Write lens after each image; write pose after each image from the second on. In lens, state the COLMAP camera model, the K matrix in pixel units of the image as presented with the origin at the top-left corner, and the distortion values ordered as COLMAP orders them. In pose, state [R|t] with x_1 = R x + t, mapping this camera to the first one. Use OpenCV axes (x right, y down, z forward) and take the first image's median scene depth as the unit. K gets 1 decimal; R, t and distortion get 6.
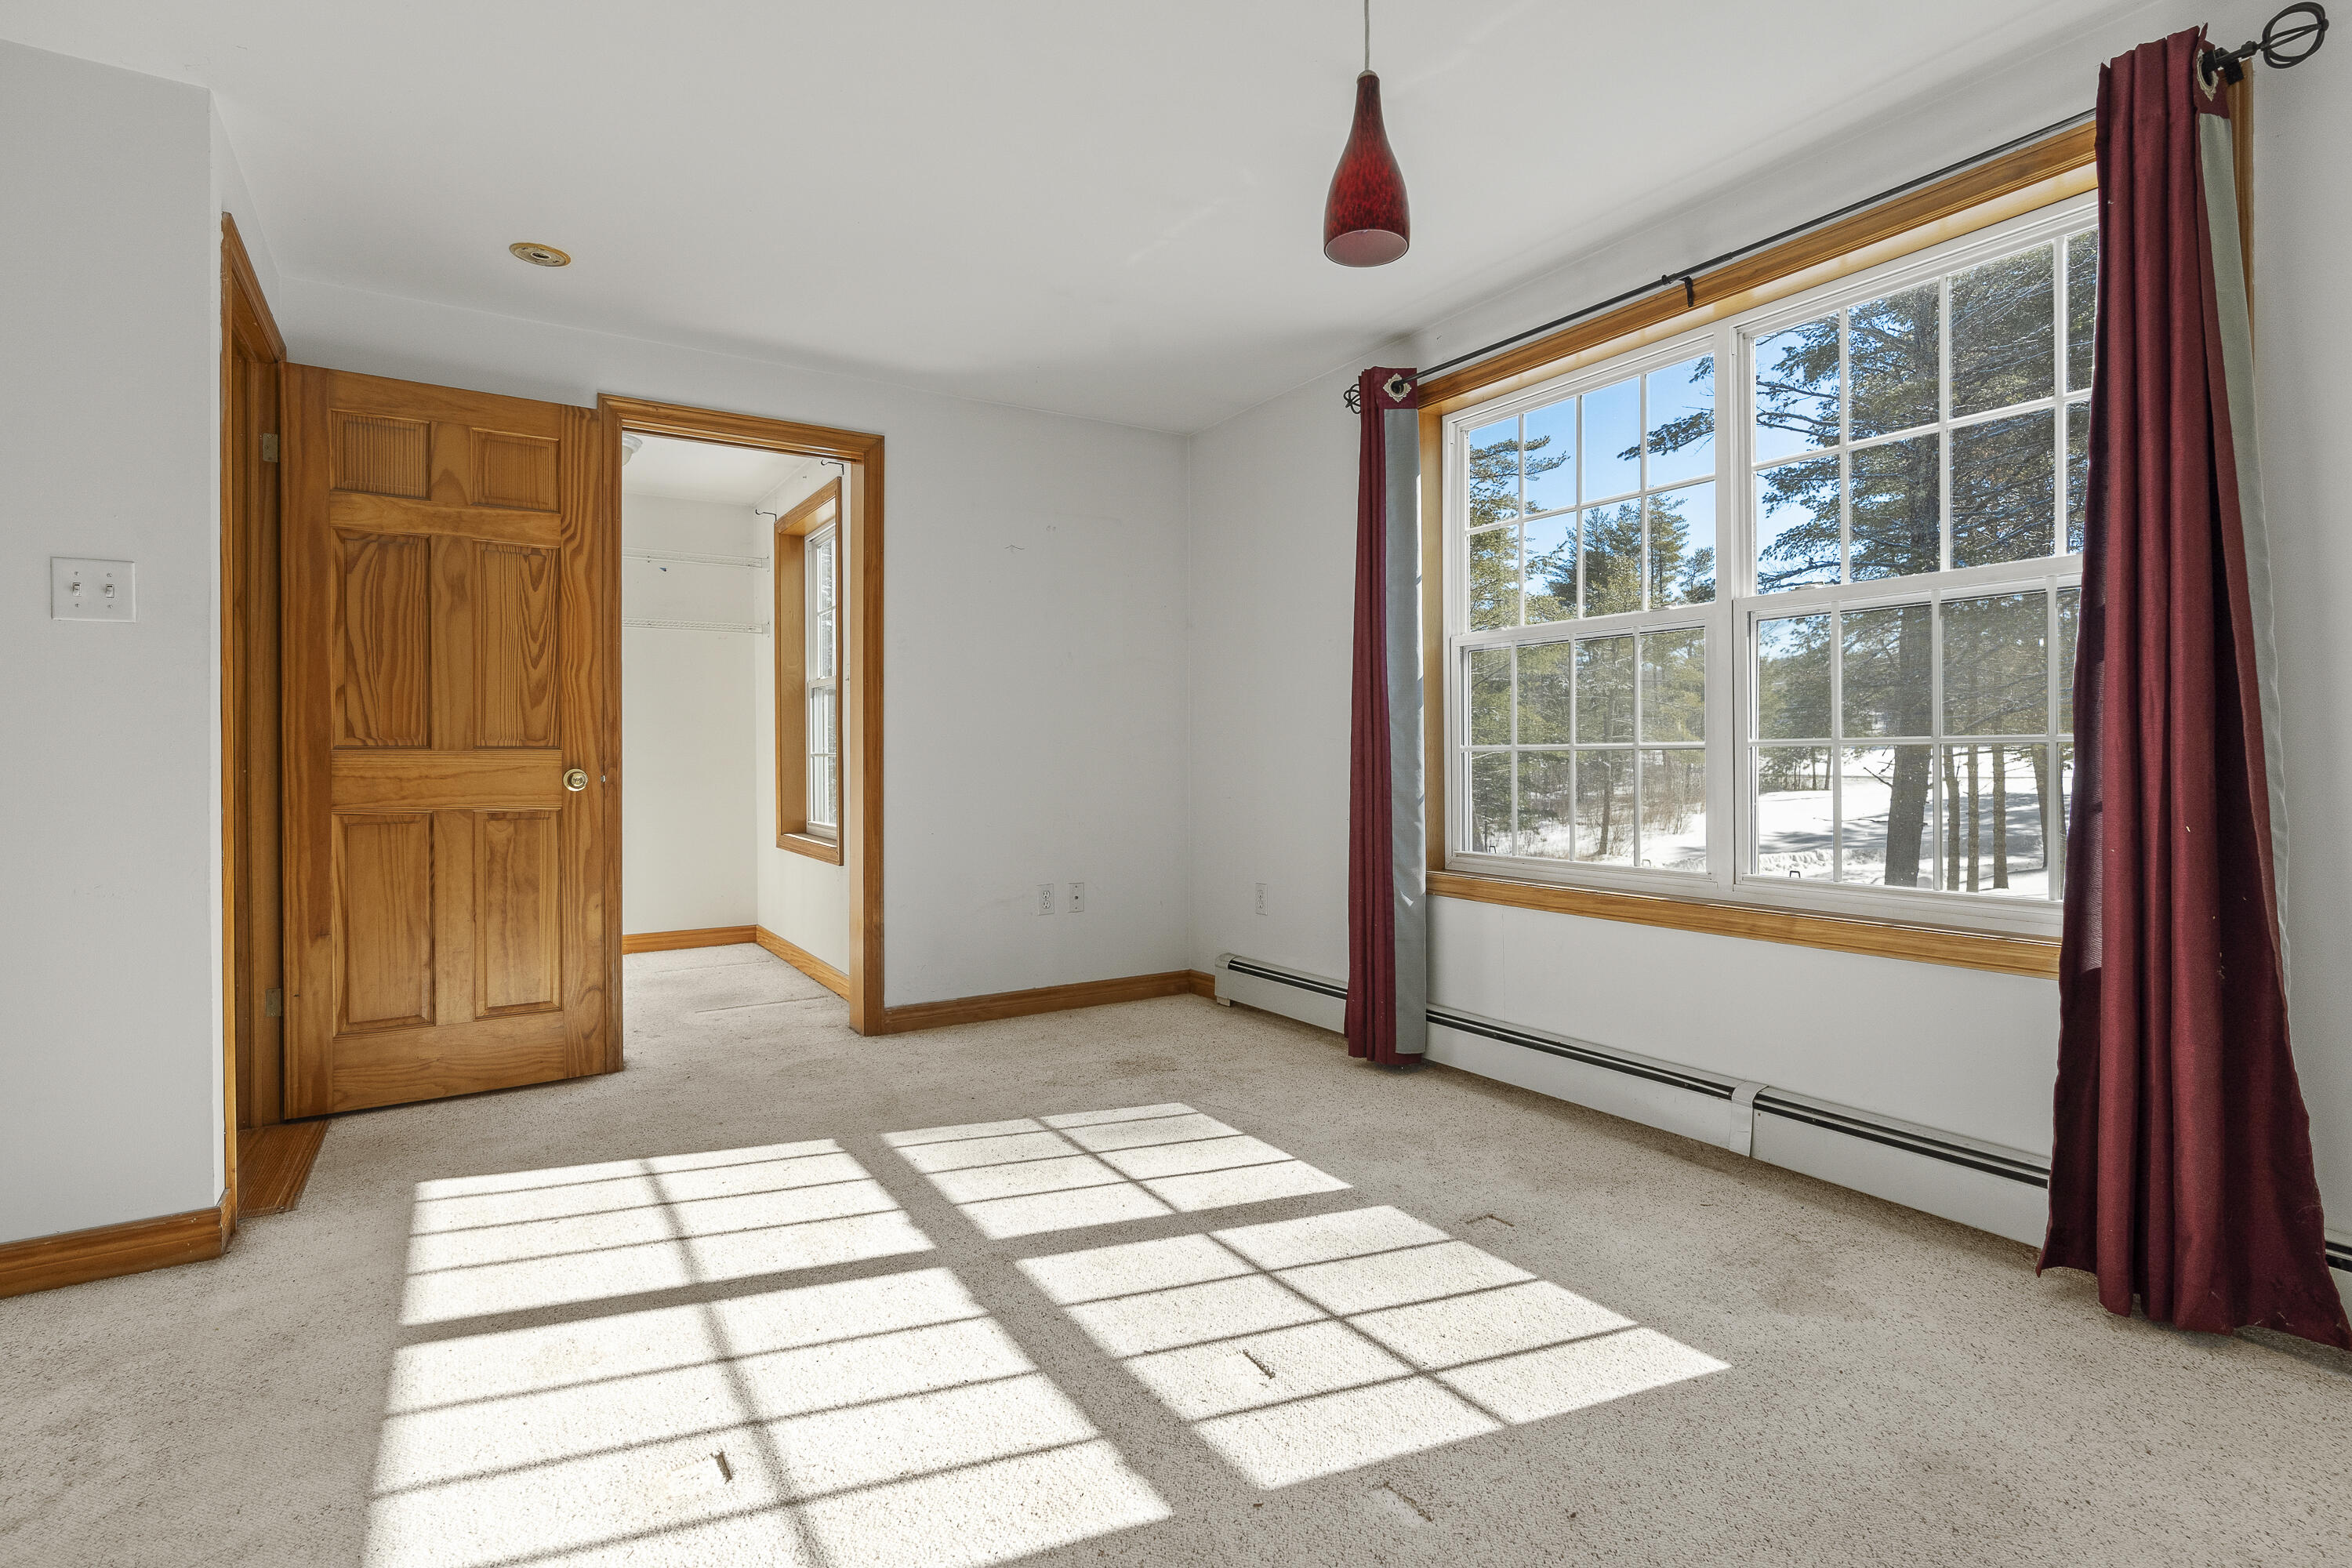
lens RADIAL K [[1153.3, 0, 1178.4], [0, 1153.3, 763.2], [0, 0, 1]] dist [-0.001760, -0.000081]
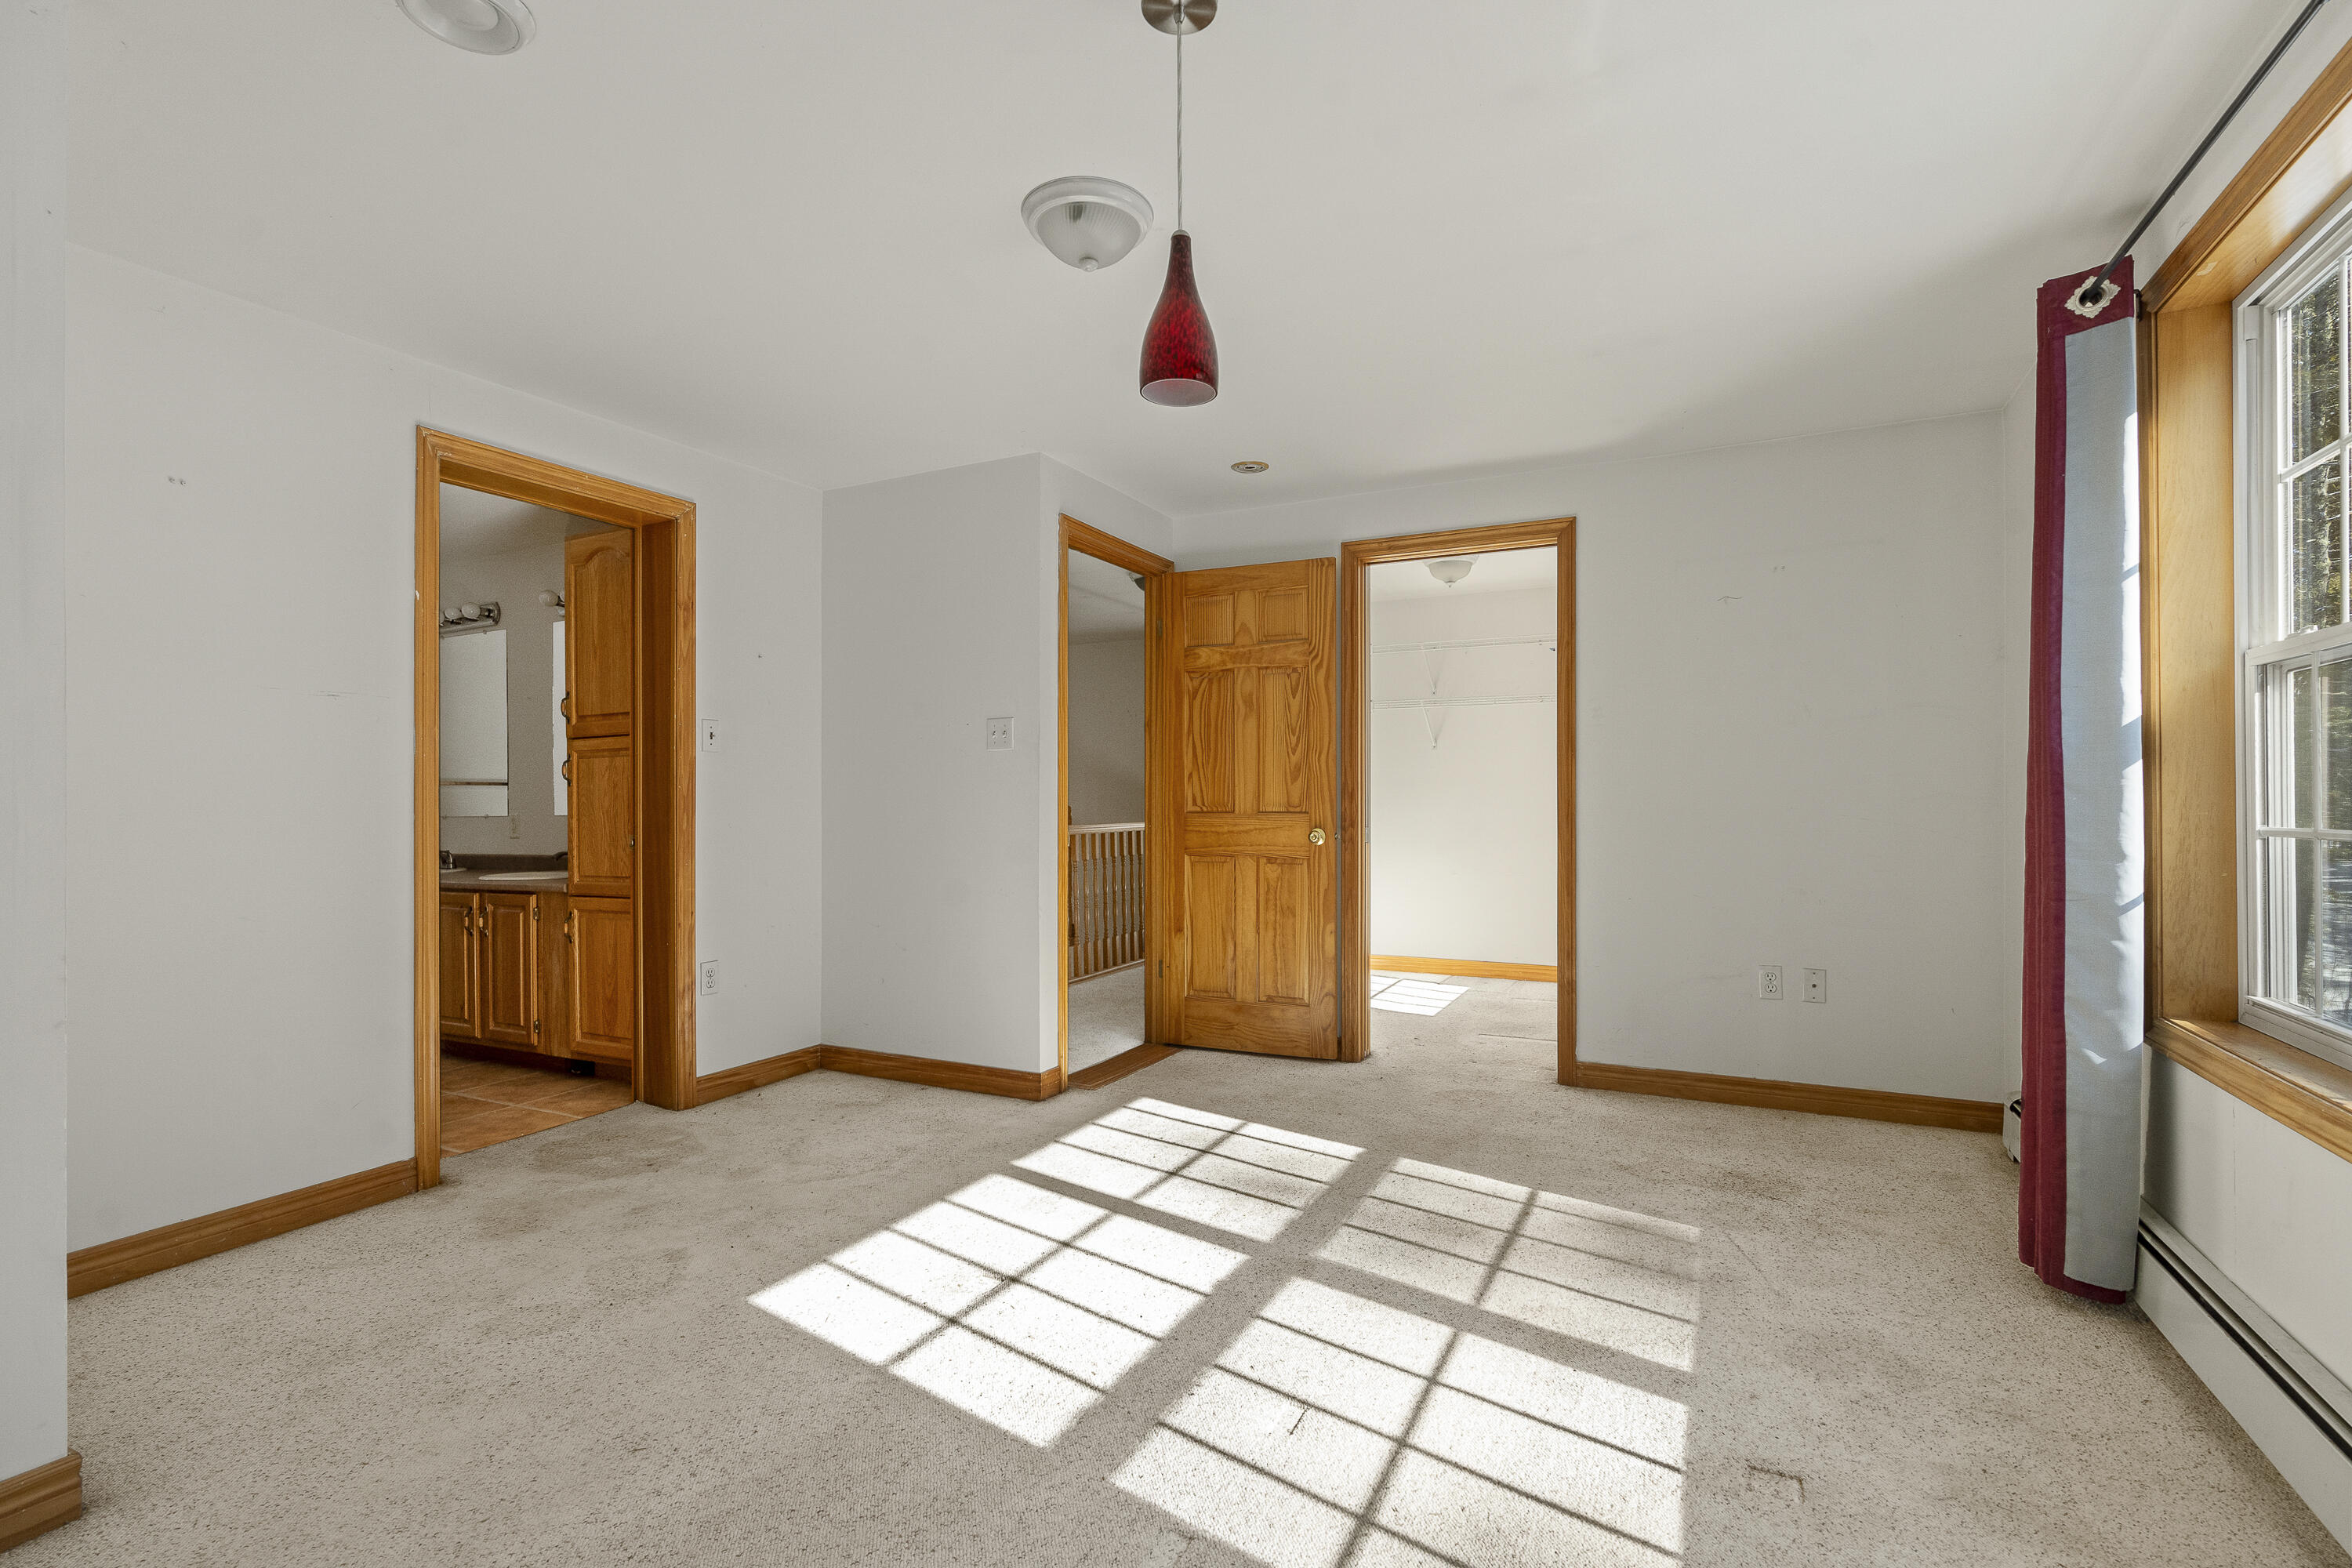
lens RADIAL K [[1070.4, 0, 1176.0], [0, 1070.4, 784.0], [0, 0, 1]] dist [0.011178, 0.000206]
pose [[0.516933, -0.010763, -0.855958, 0.472564], [-0.003792, 0.999882, -0.014863, -0.028281], [0.856017, 0.010929, 0.516832, 0.220831]]
